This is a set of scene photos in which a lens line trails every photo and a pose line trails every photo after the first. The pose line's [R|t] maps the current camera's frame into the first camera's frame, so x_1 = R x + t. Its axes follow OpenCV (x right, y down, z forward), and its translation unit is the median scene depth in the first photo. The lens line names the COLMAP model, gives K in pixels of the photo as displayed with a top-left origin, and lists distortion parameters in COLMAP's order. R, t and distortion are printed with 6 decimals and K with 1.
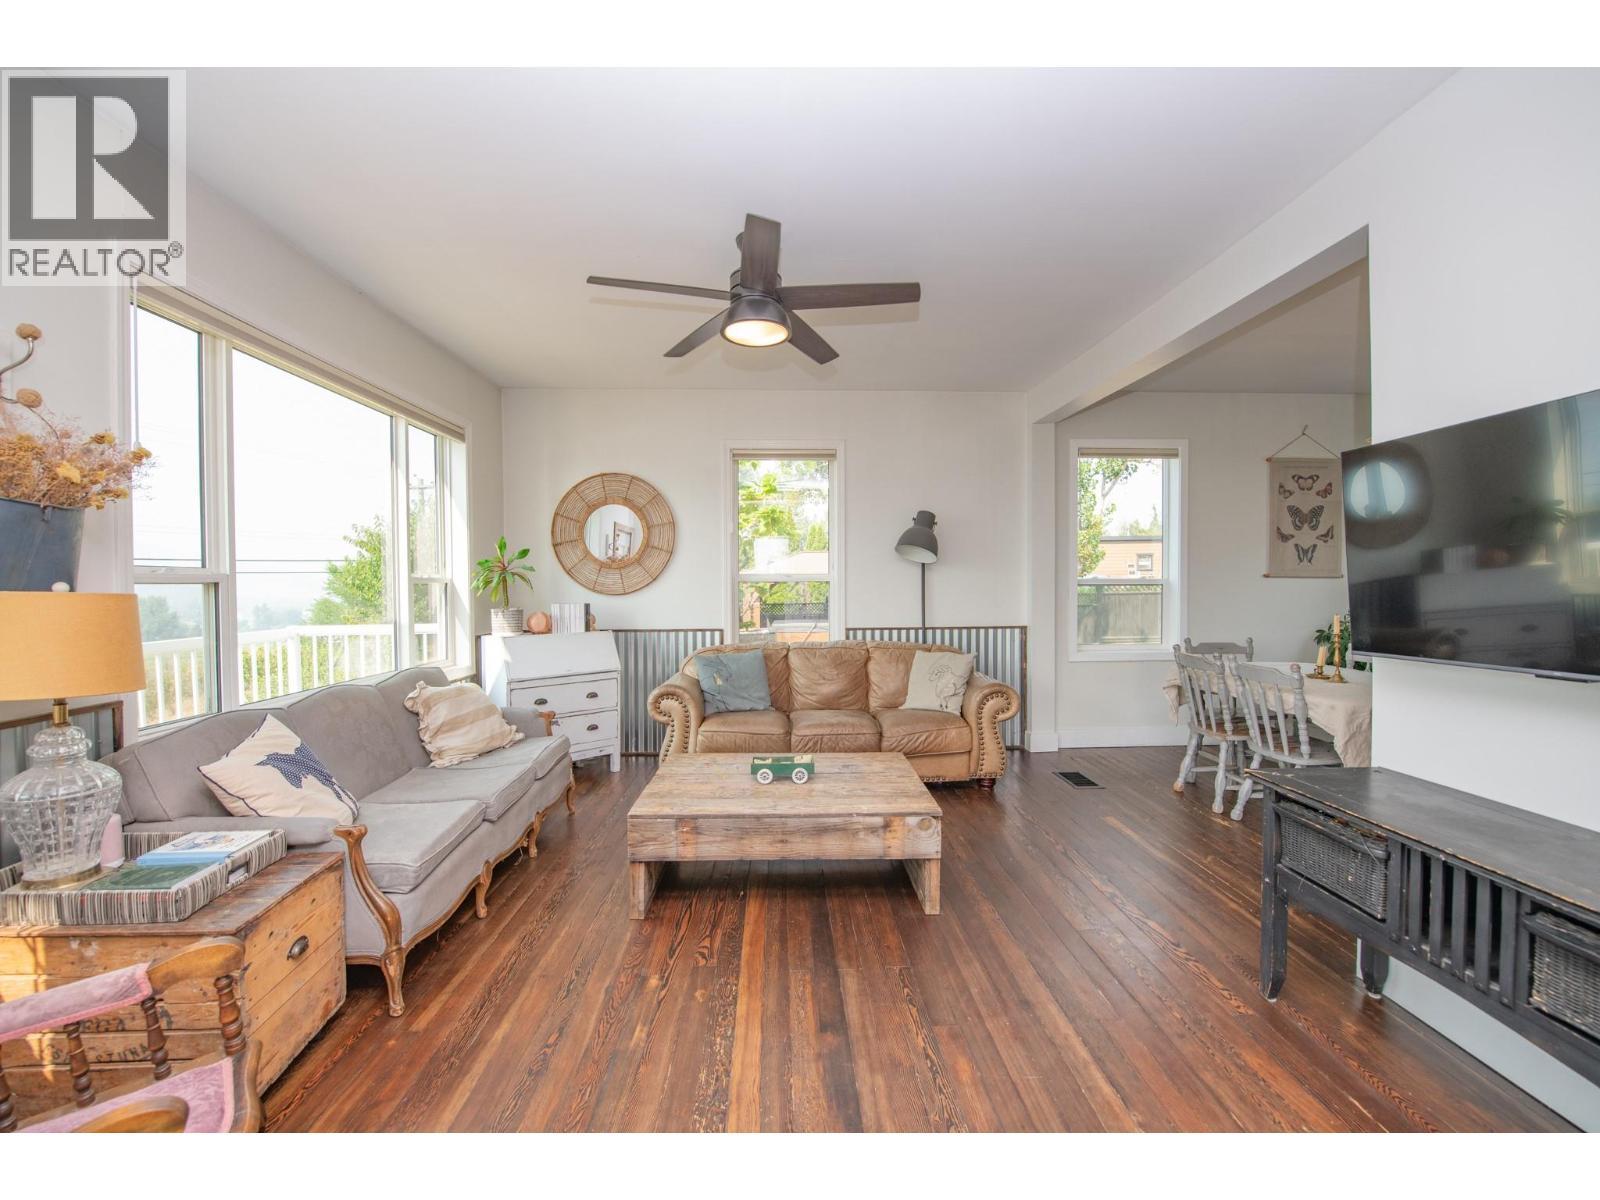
lens RADIAL K [[644.1, 0, 799.6], [0, 644.1, 595.1], [0, 0, 1]] dist [-0.013546, -0.003261]
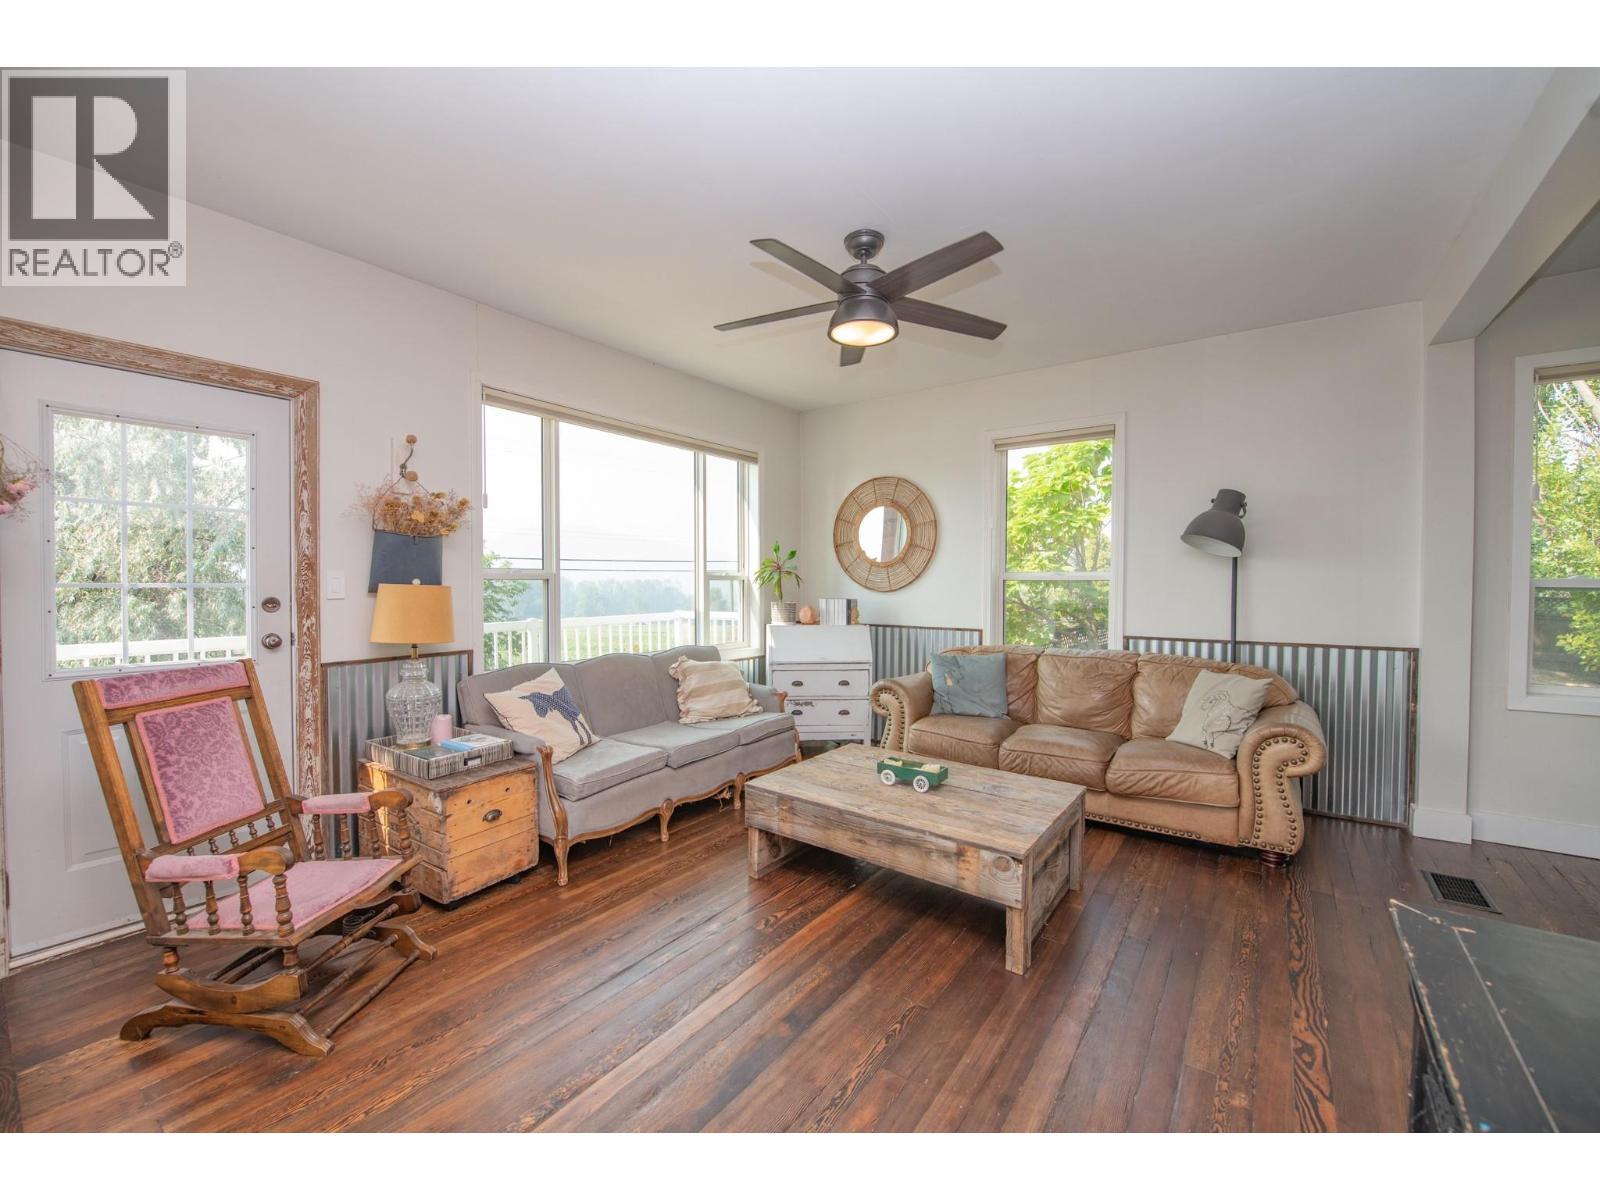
lens RADIAL K [[644.1, 0, 799.6], [0, 644.1, 595.1], [0, 0, 1]] dist [-0.013546, -0.003261]
pose [[0.785056, 0.019940, -0.619104, 0.297140], [-0.016588, 0.999800, 0.011166, -0.005083], [0.619203, 0.001504, 0.785229, 0.091864]]
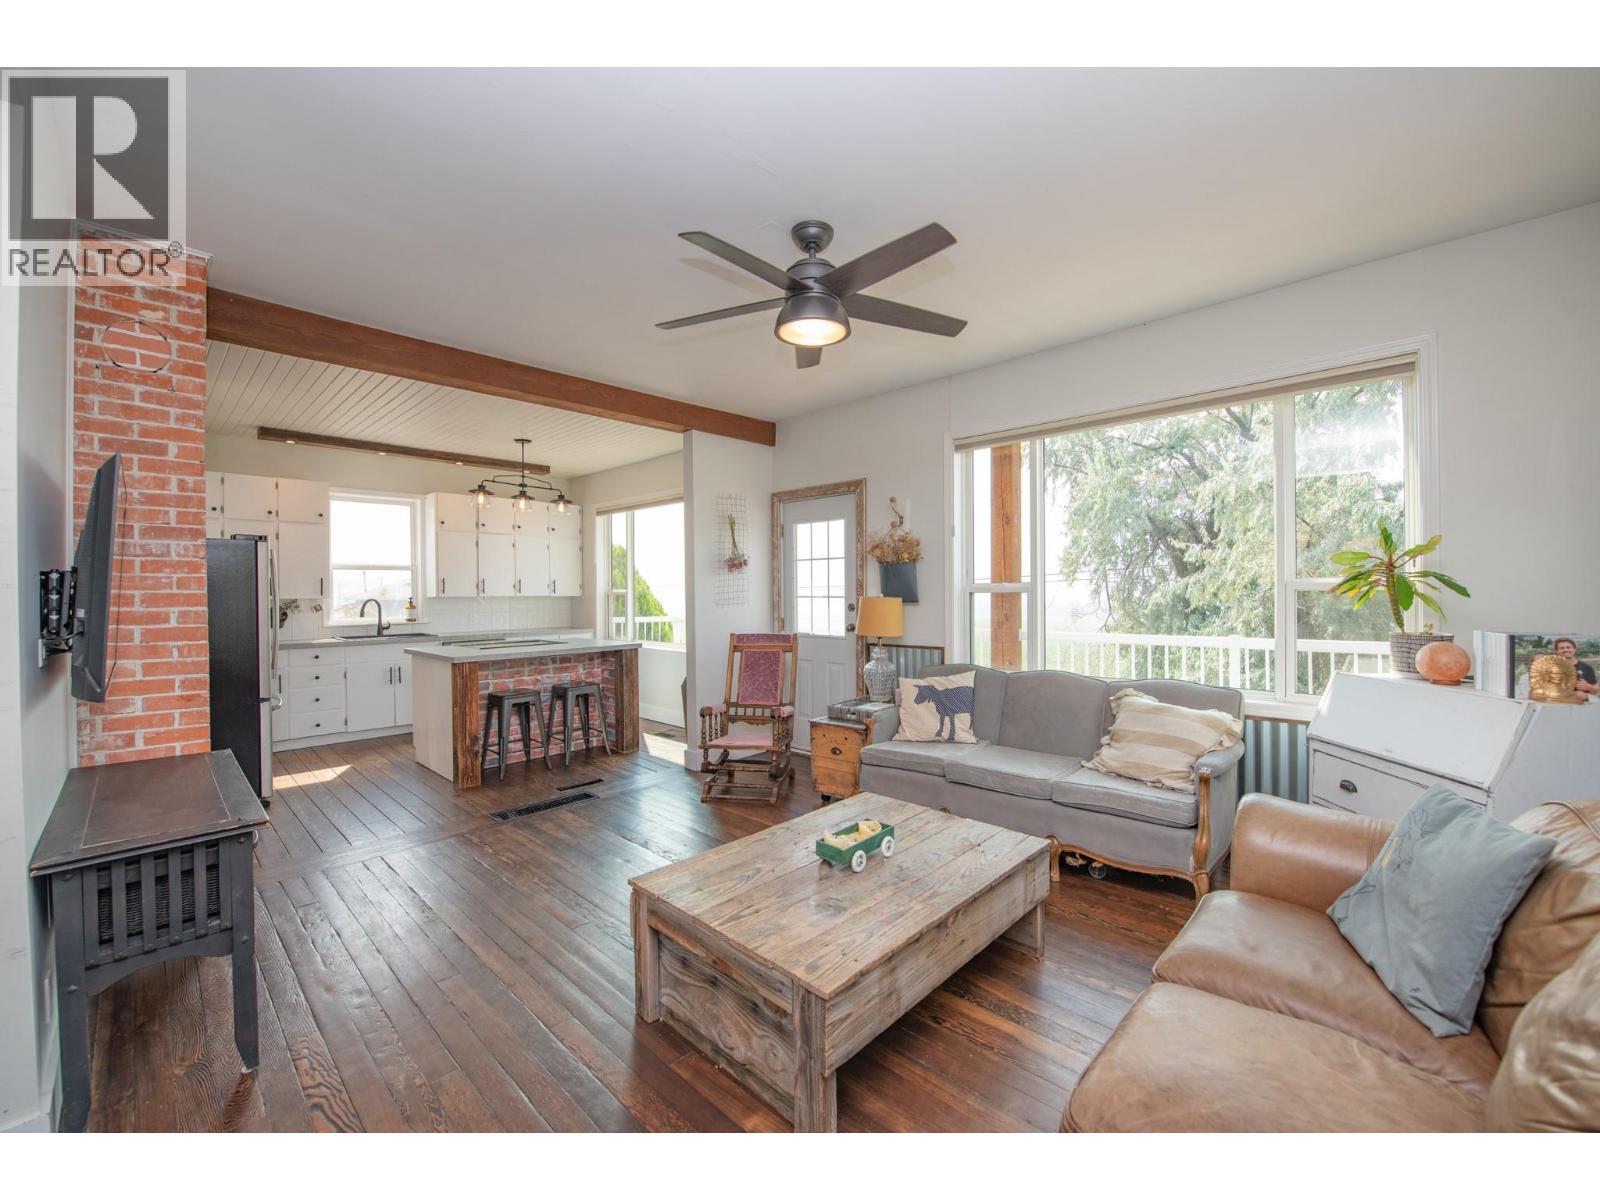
lens RADIAL K [[649.8, 0, 801.0], [0, 649.8, 594.8], [0, 0, 1]] dist [-0.020043, -0.000301]
pose [[-0.717908, 0.017237, -0.695924, 0.373102], [0.001628, 0.999732, 0.023082, -0.029198], [0.696136, 0.015438, -0.717744, 1.024602]]
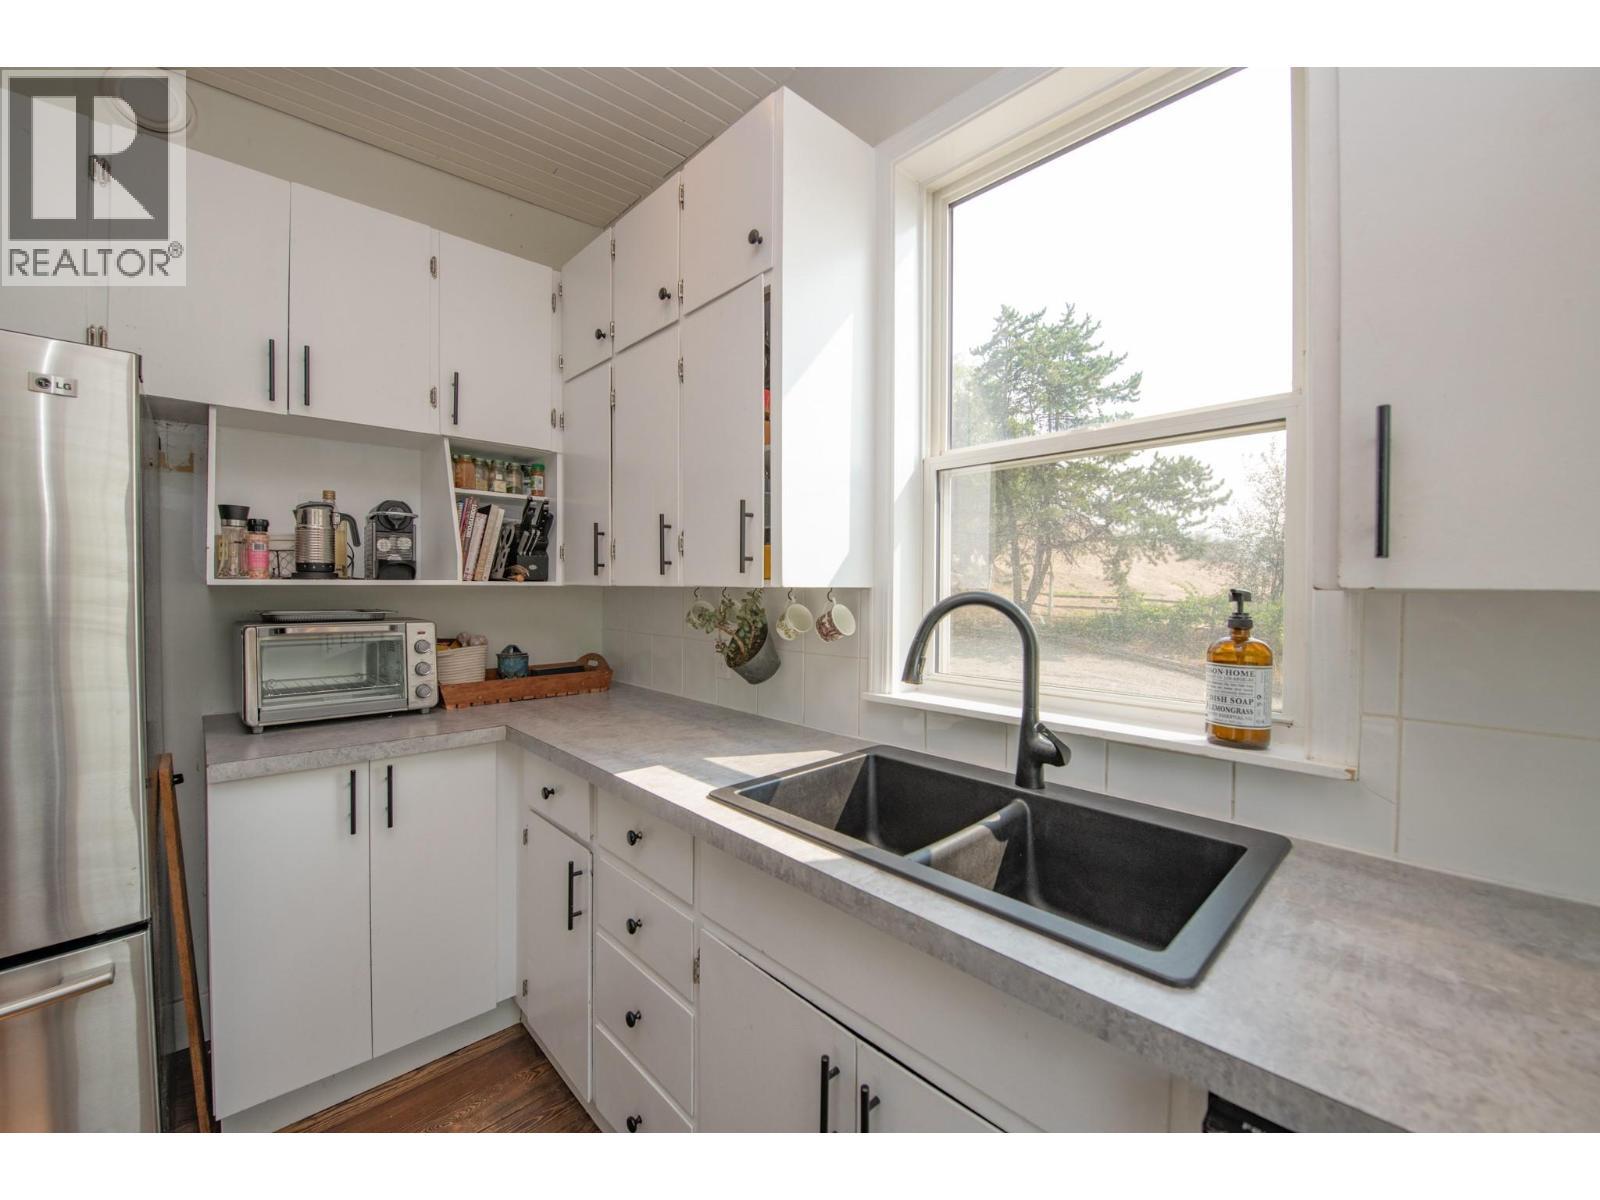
lens RADIAL K [[644.1, 0, 799.6], [0, 644.1, 595.1], [0, 0, 1]] dist [-0.013546, -0.003261]
pose [[-0.662302, -0.009916, 0.749171, -0.113066], [0.010336, 0.999696, 0.022369, 0.006392], [-0.749165, 0.022559, -0.661999, -0.481994]]
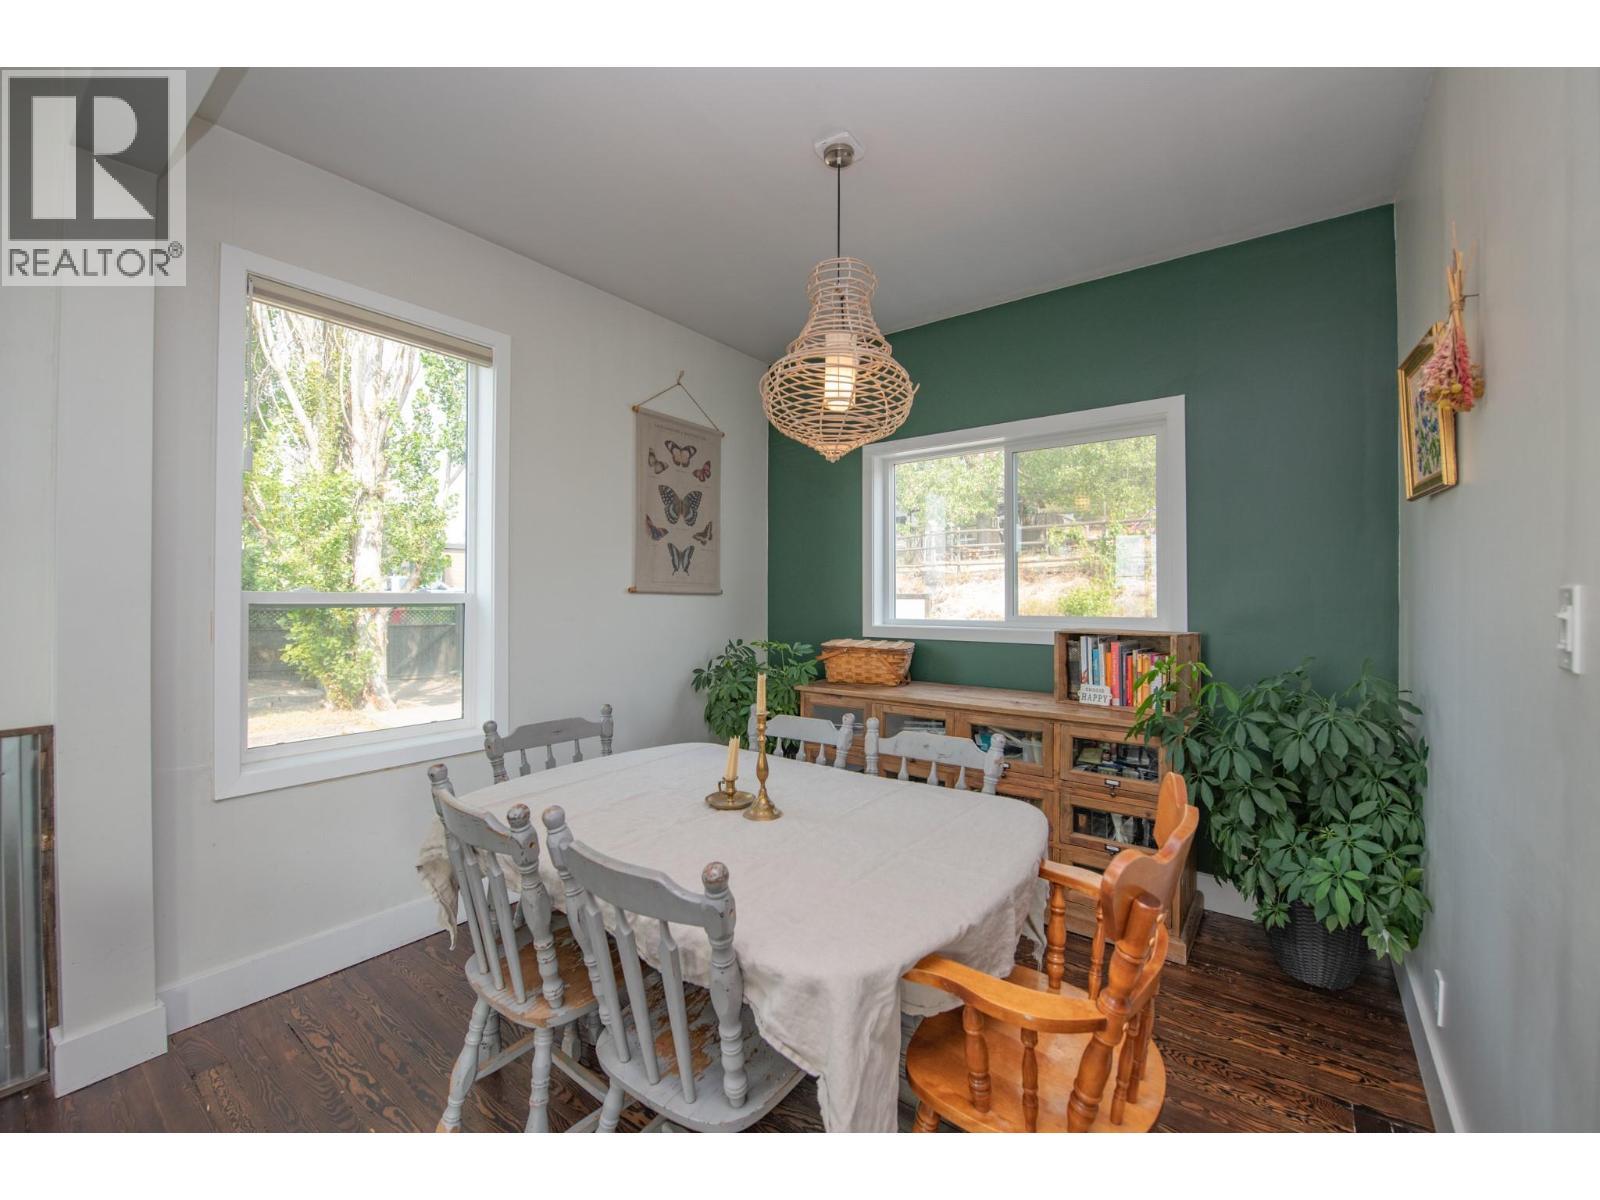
lens RADIAL K [[656.6, 0, 810.5], [0, 656.6, 595.3], [0, 0, 1]] dist [-0.016529, -0.000547]
pose [[0.620947, 0.008816, 0.783803, 0.392479], [0.006756, 0.999839, -0.016598, -0.016157], [-0.783824, 0.015602, 0.620787, 0.543161]]
